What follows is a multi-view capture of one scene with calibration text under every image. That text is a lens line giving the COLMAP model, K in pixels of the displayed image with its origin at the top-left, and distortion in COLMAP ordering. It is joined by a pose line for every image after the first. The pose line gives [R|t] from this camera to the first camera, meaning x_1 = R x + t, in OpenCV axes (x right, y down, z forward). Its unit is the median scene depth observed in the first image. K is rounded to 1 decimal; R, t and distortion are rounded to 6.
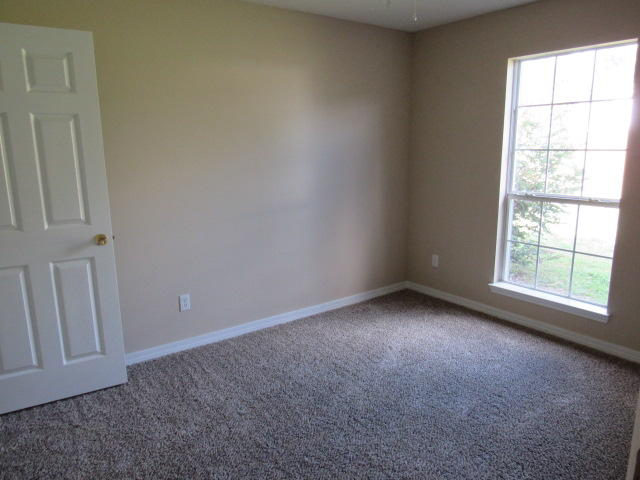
lens RADIAL K [[466.0, 0, 324.2], [0, 466.0, 242.4], [0, 0, 1]] dist [-0.019778, 0.007411]
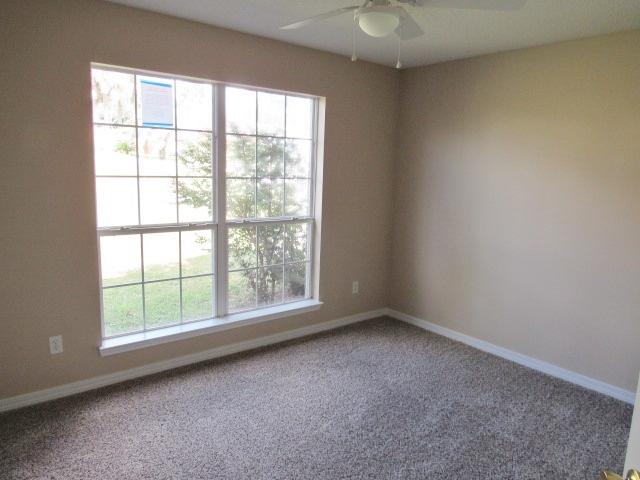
lens RADIAL K [[466.0, 0, 324.2], [0, 466.0, 242.4], [0, 0, 1]] dist [-0.019778, 0.007411]
pose [[-0.085874, -0.128536, 0.987980, -0.454203], [0.187362, 0.971867, 0.142725, -0.133074], [-0.978530, 0.197366, -0.059375, 0.702119]]
